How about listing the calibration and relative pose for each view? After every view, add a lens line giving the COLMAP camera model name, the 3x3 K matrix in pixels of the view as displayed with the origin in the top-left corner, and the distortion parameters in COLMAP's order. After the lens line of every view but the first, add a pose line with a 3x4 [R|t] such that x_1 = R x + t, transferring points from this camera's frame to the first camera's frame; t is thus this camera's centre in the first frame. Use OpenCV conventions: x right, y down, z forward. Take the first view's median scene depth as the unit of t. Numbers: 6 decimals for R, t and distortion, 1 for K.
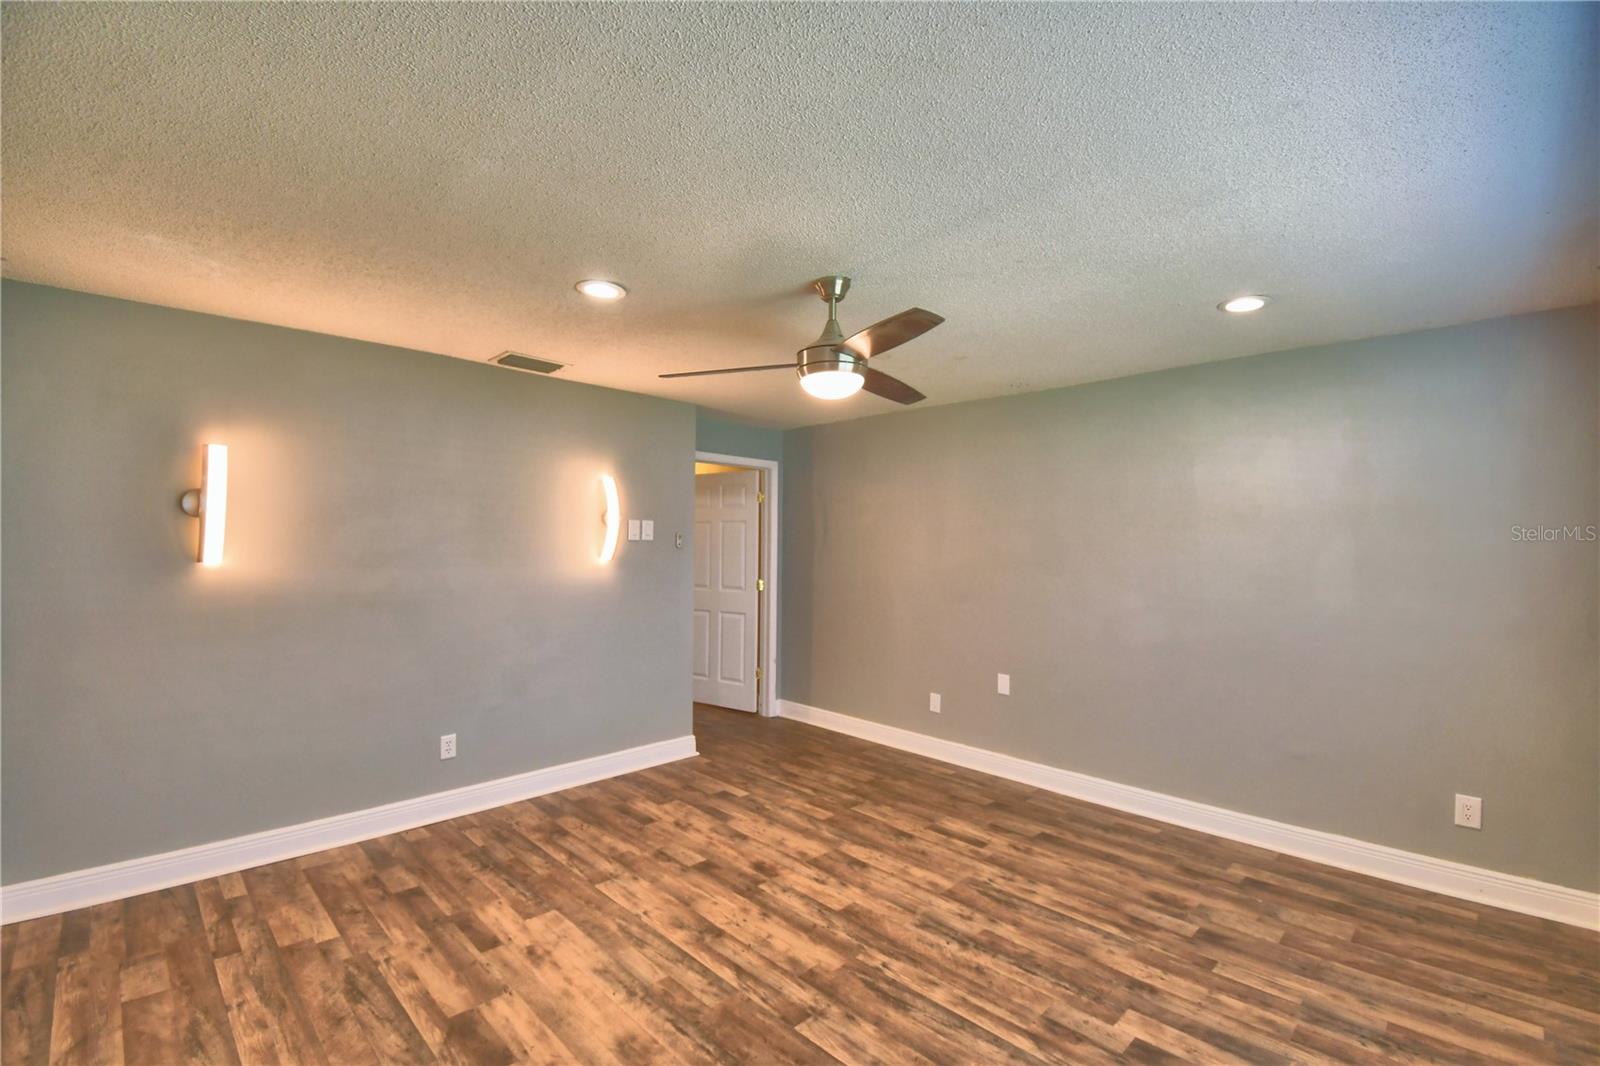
lens RADIAL K [[711.4, 0, 797.7], [0, 711.4, 531.3], [0, 0, 1]] dist [0.020584, -0.026755]
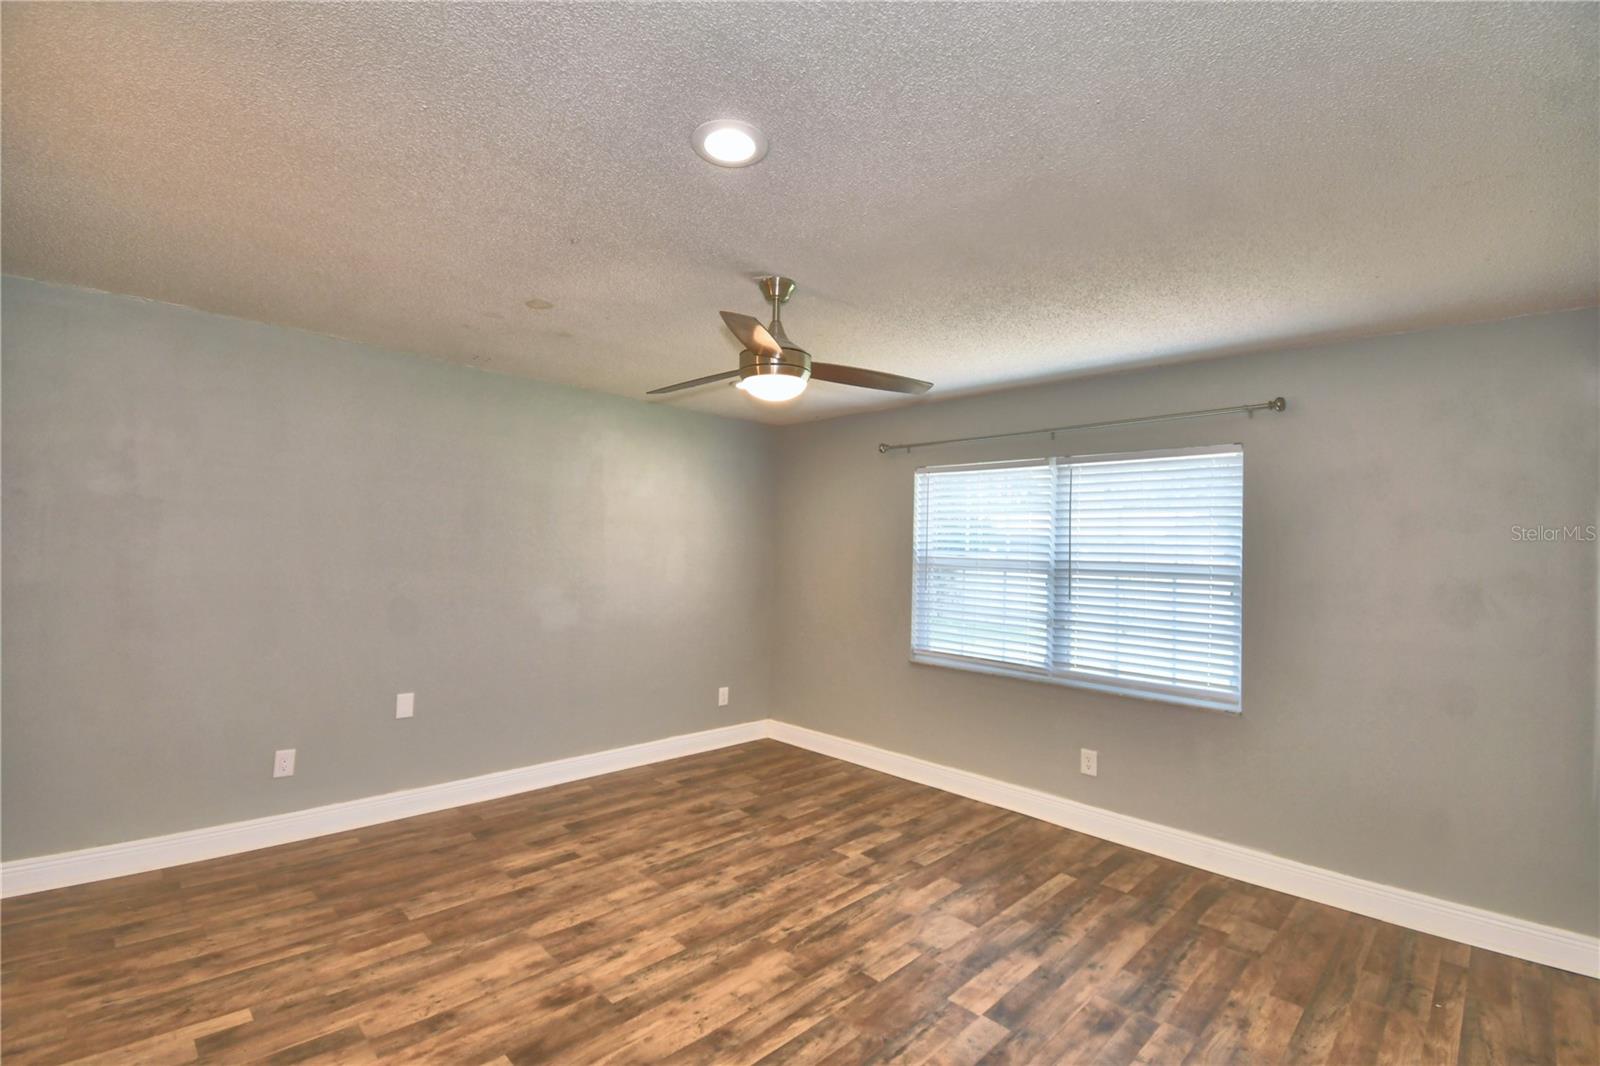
lens RADIAL K [[711.4, 0, 797.7], [0, 711.4, 531.3], [0, 0, 1]] dist [0.020584, -0.026755]
pose [[-0.014166, 0.014574, 0.999793, -0.853176], [-0.047202, 0.998769, -0.015228, 0.005179], [-0.998785, -0.047408, -0.013460, 0.878765]]
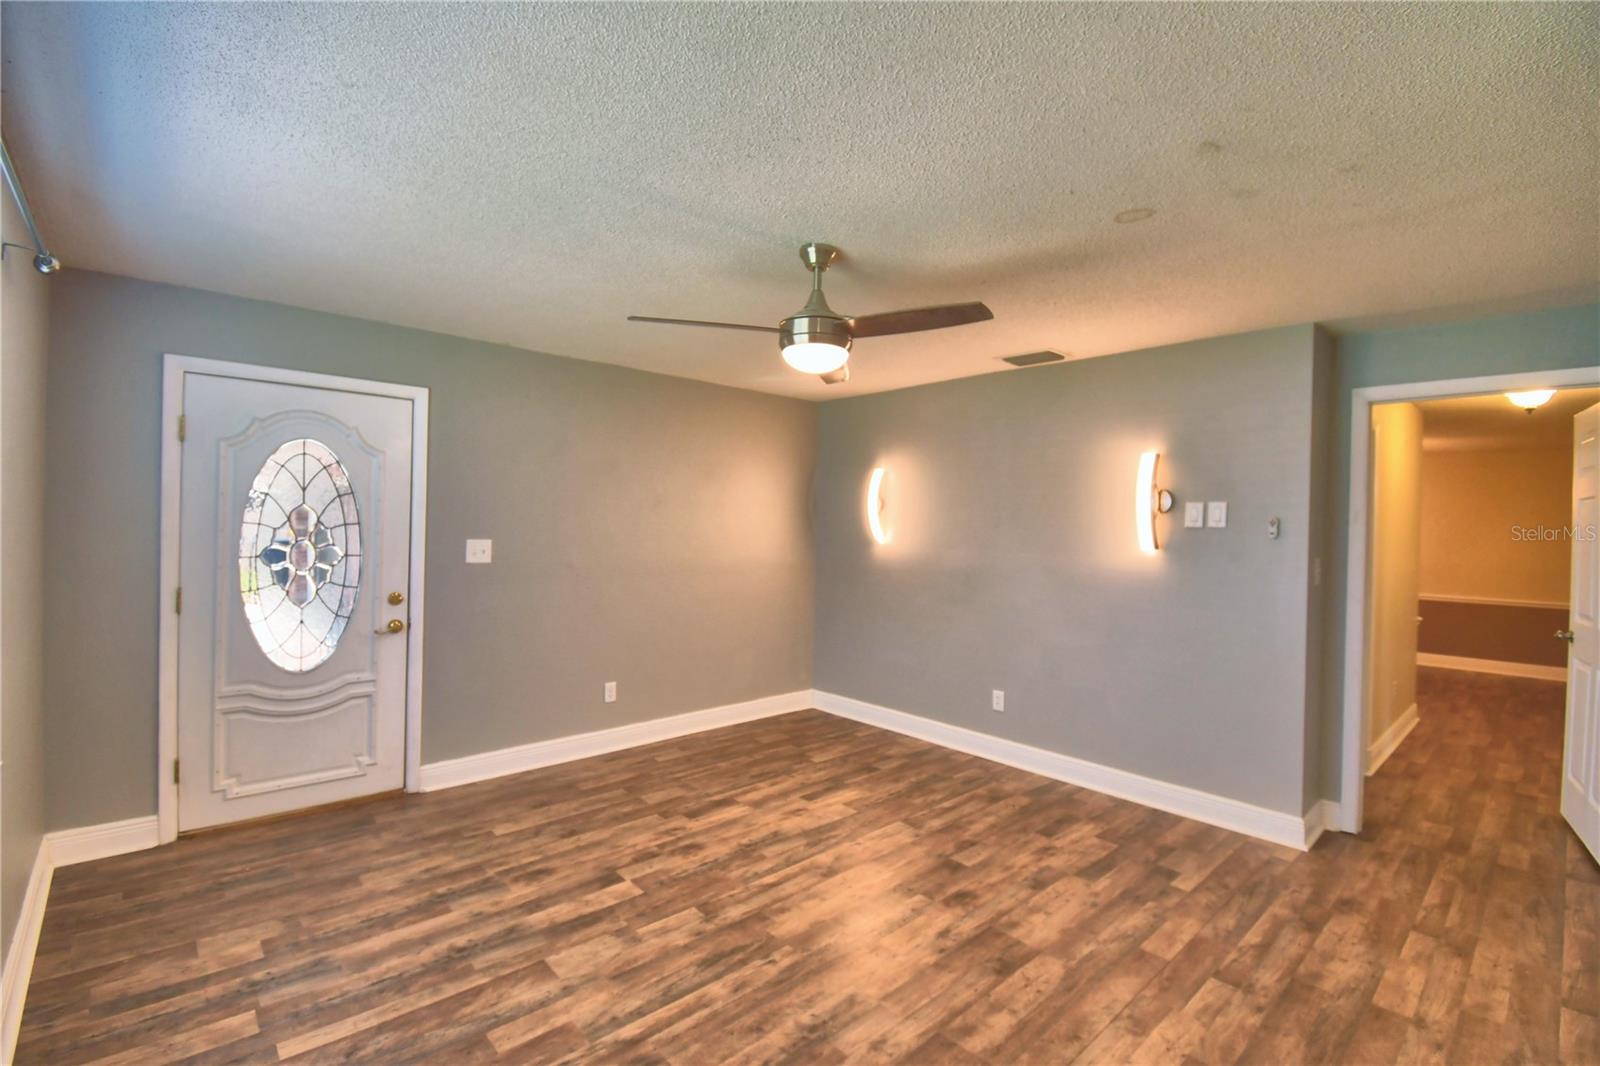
lens RADIAL K [[706.7, 0, 784.1], [0, 706.7, 517.7], [0, 0, 1]] dist [0.023960, -0.029322]
pose [[-0.055192, -0.019350, -0.998288, 0.930152], [-0.003135, 0.999811, -0.019206, 0.025136], [0.998471, 0.002069, -0.055242, 0.914832]]
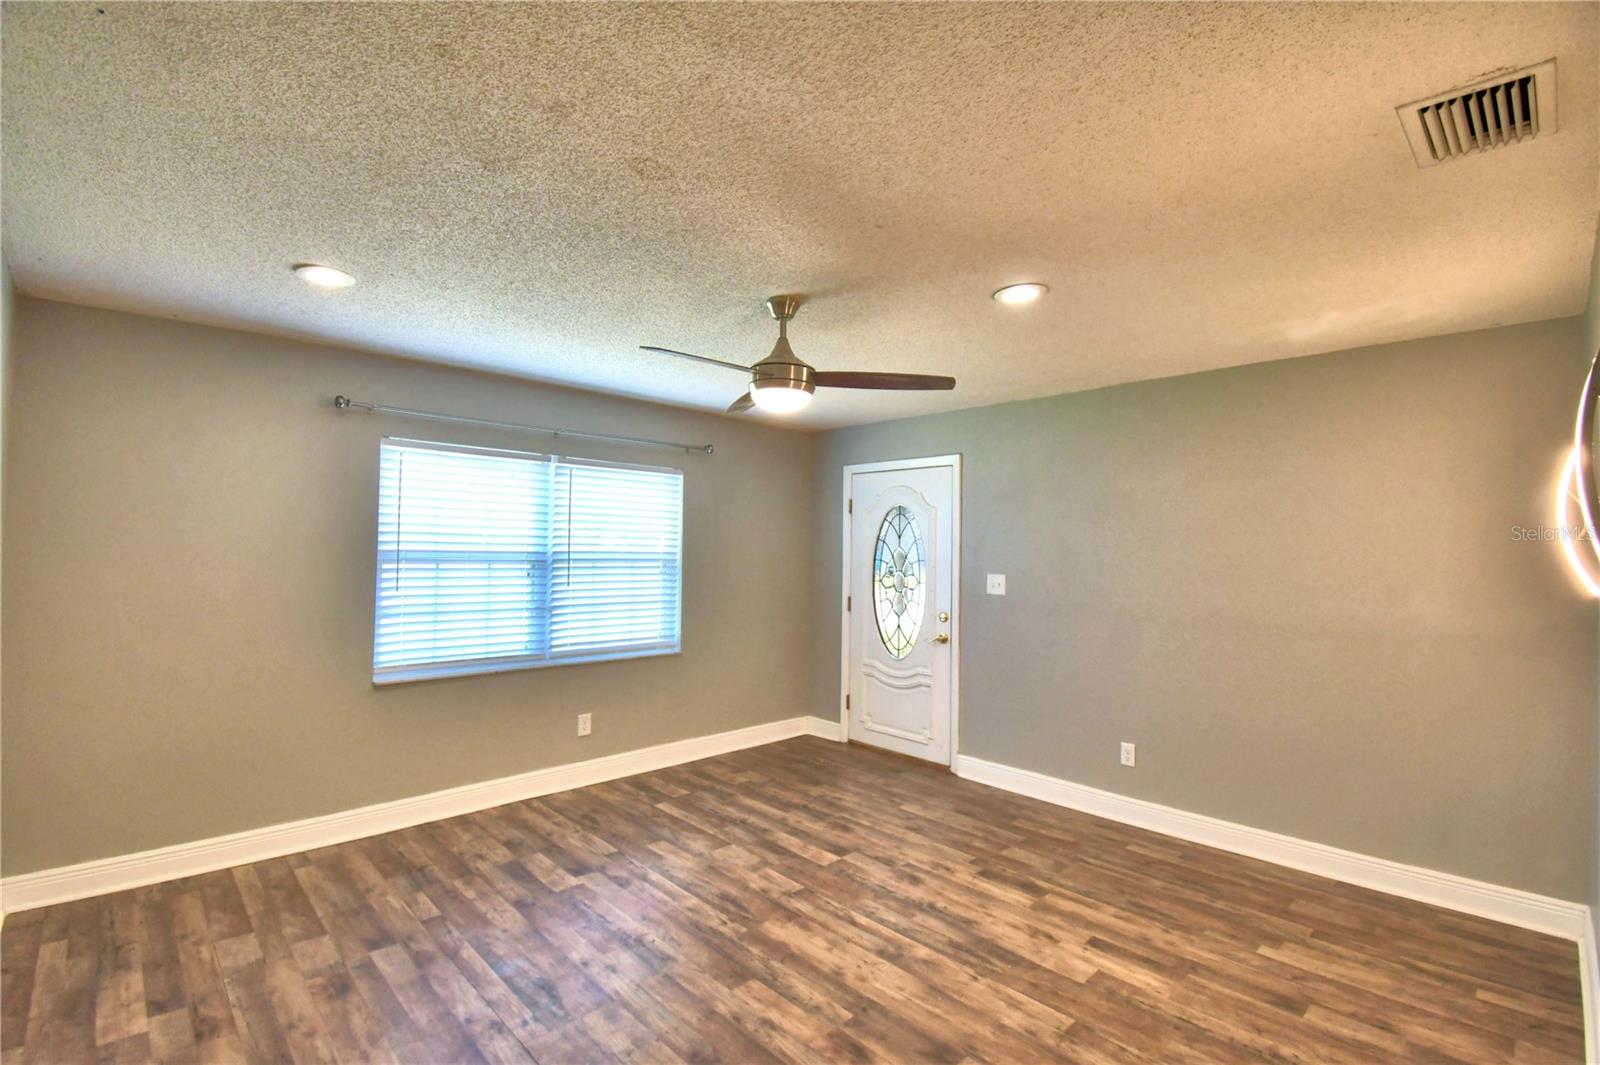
lens RADIAL K [[711.4, 0, 797.7], [0, 711.4, 530.8], [0, 0, 1]] dist [0.020584, -0.026755]
pose [[-0.999568, -0.024728, 0.015905, 0.003229], [-0.025452, 0.998568, -0.047059, 0.032808], [-0.014719, -0.047444, -0.998765, 1.847260]]
